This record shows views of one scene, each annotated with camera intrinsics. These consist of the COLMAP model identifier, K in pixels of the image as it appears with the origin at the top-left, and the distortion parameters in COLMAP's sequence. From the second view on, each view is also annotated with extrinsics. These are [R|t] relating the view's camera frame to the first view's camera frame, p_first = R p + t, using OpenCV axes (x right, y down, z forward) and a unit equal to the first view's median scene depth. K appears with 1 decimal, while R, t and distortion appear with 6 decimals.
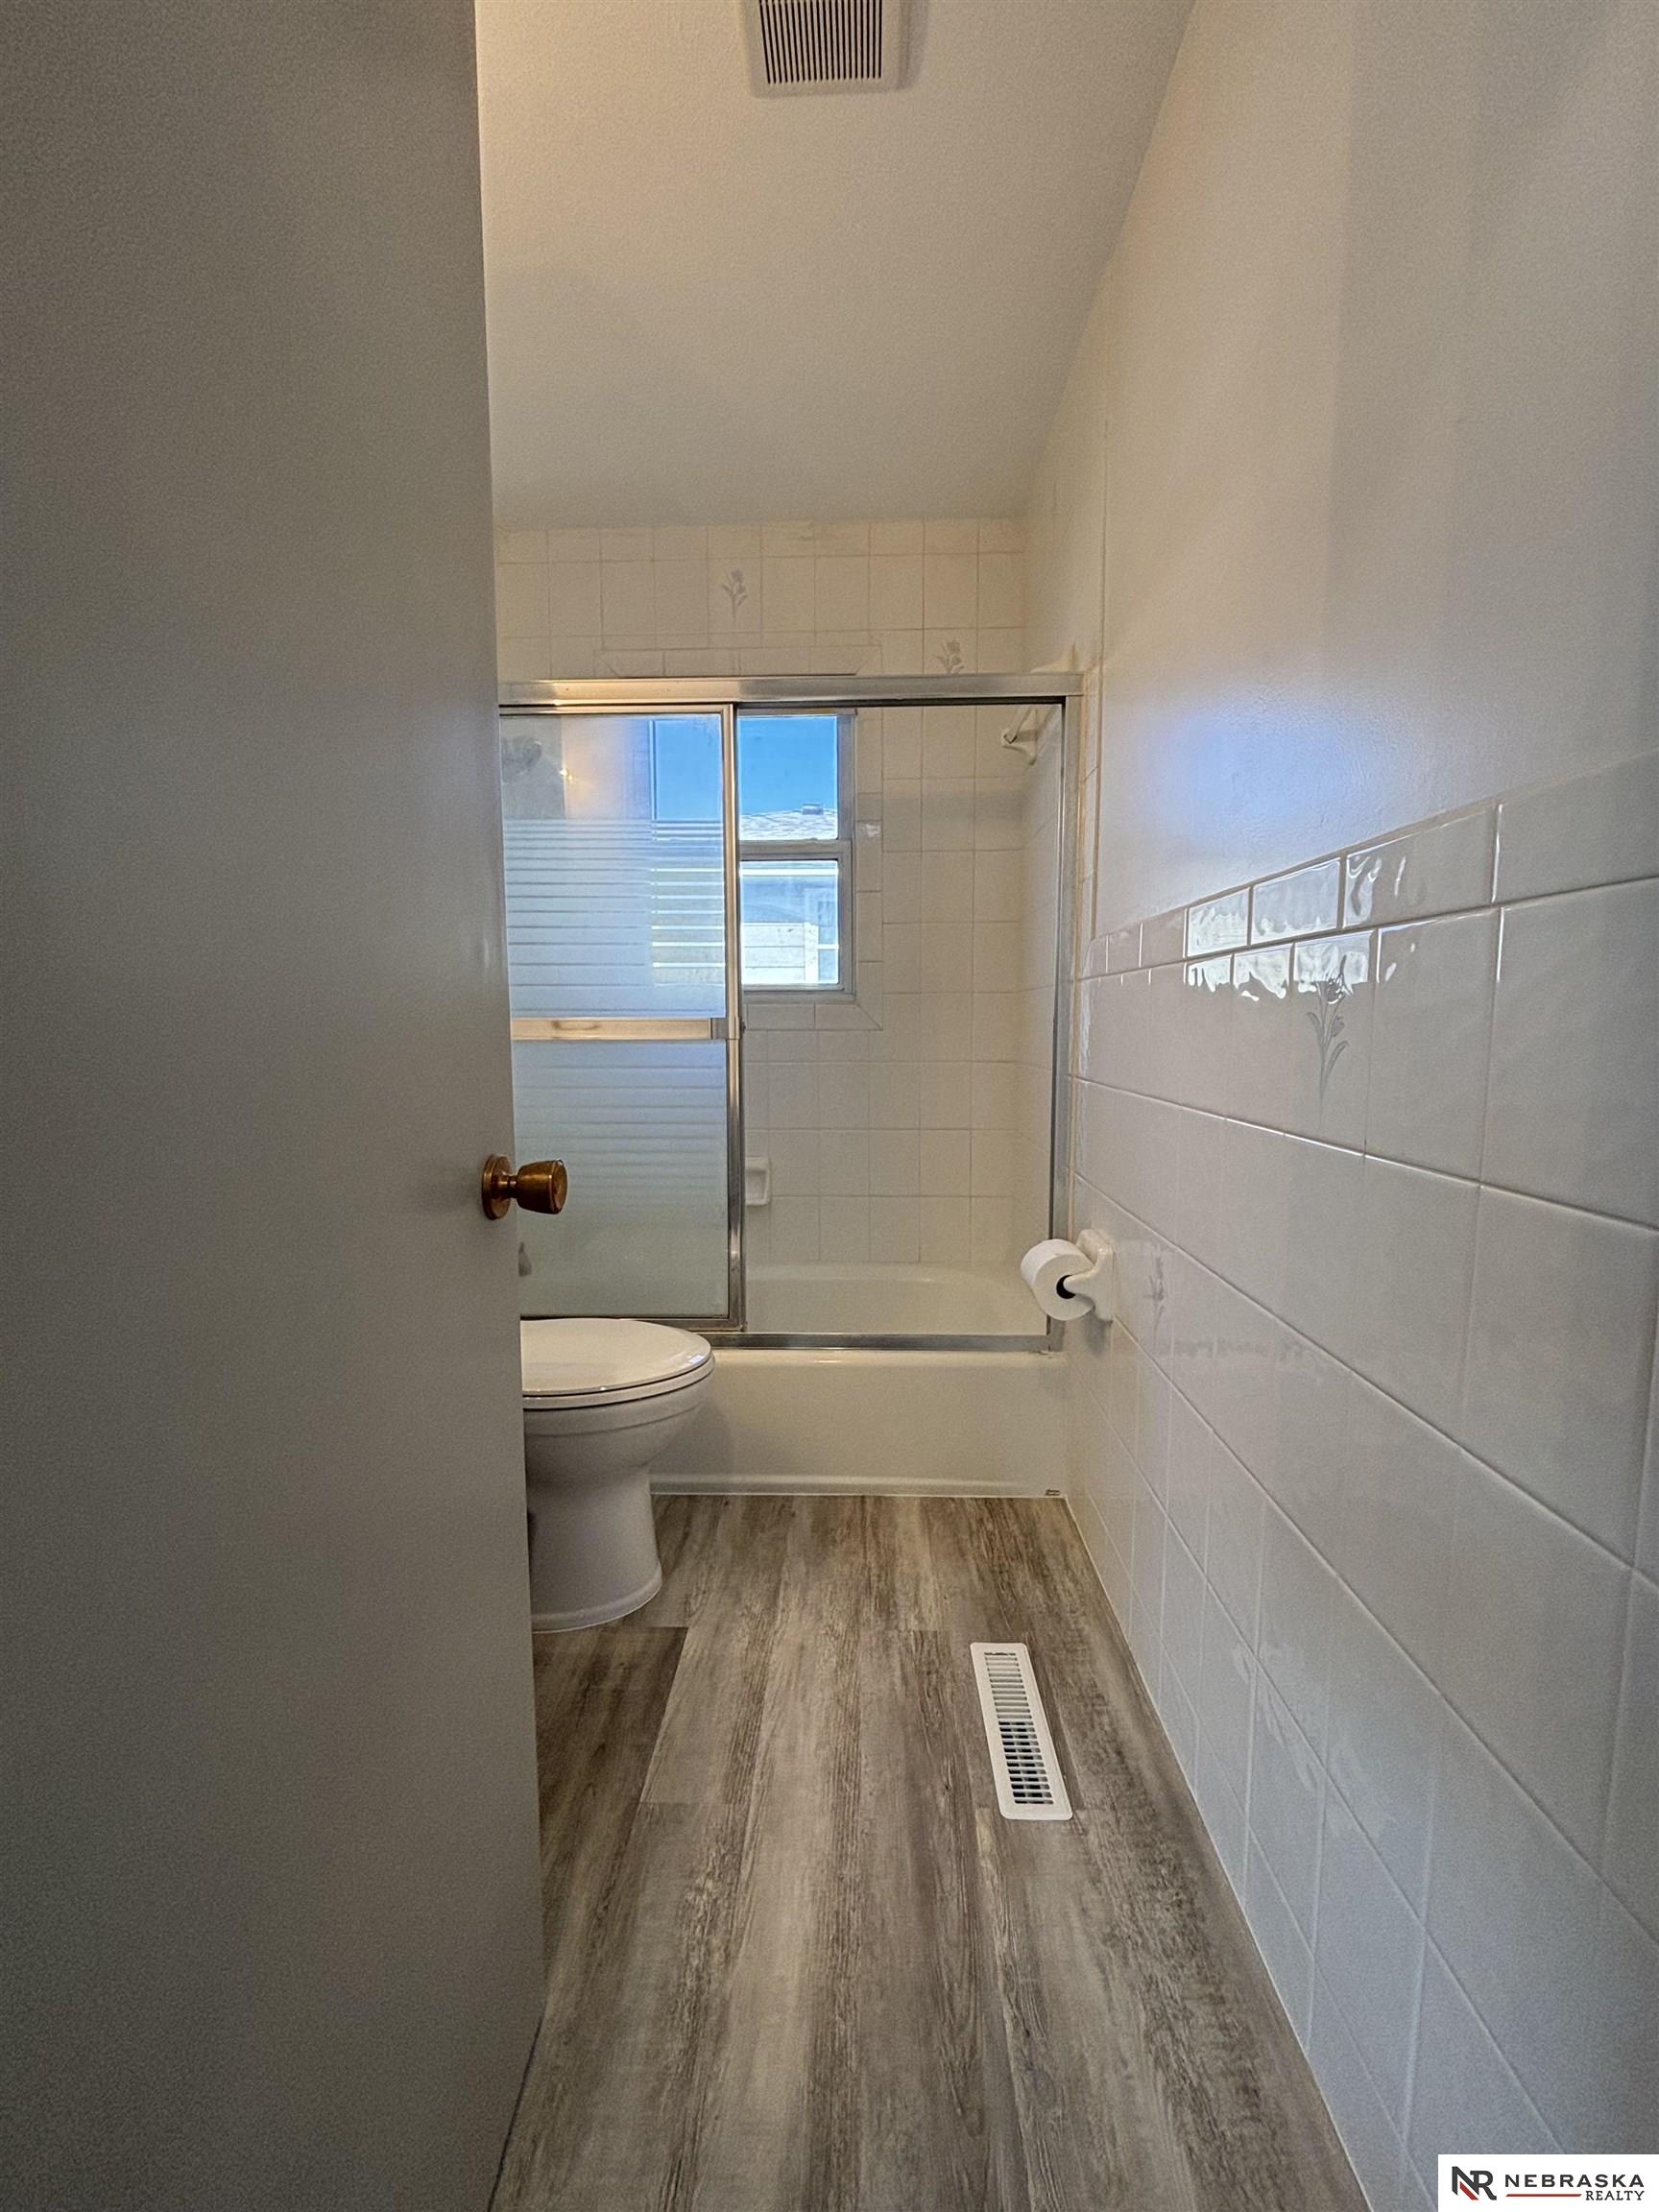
lens RADIAL K [[901.8, 0, 832.7], [0, 901.8, 1108.9], [0, 0, 1]] dist [0.008135, -0.000896]
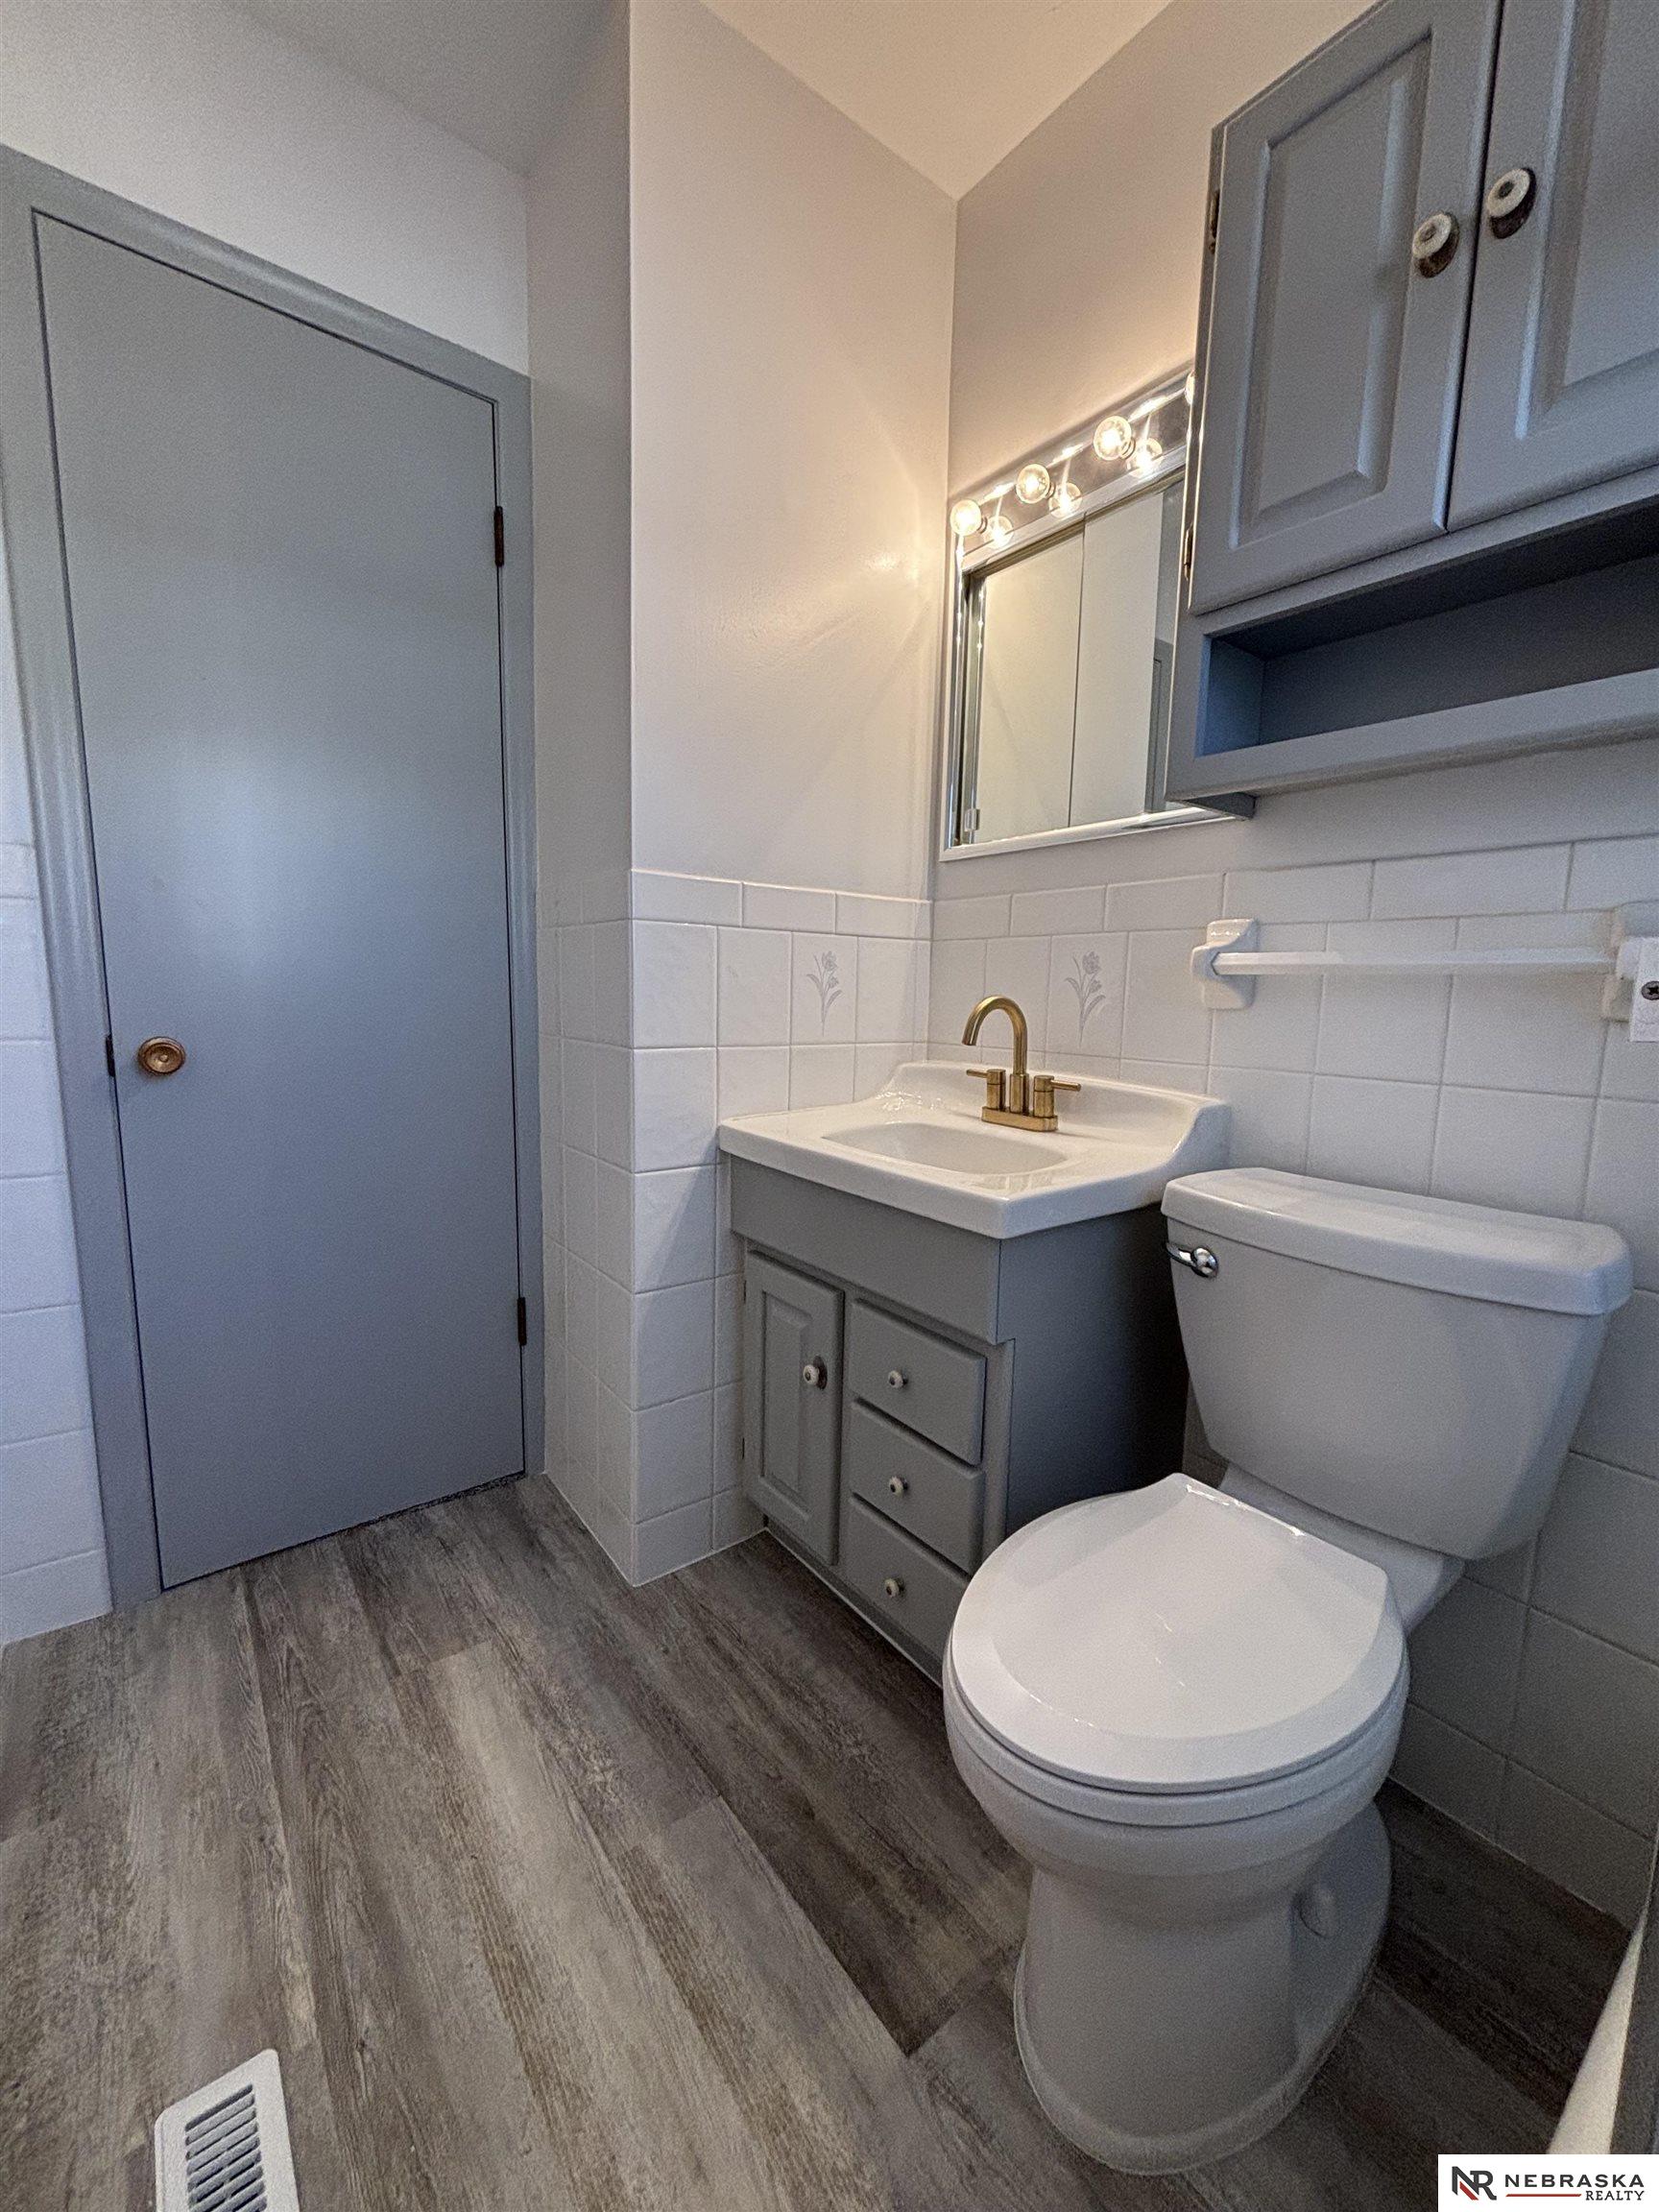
lens RADIAL K [[901.8, 0, 829.8], [0, 901.8, 1108.2], [0, 0, 1]] dist [0.008135, -0.000896]
pose [[-0.776006, 0.072264, -0.626572, 0.233182], [-0.078046, 0.974778, 0.209084, -0.137321], [0.625878, 0.211152, -0.750794, 1.597385]]
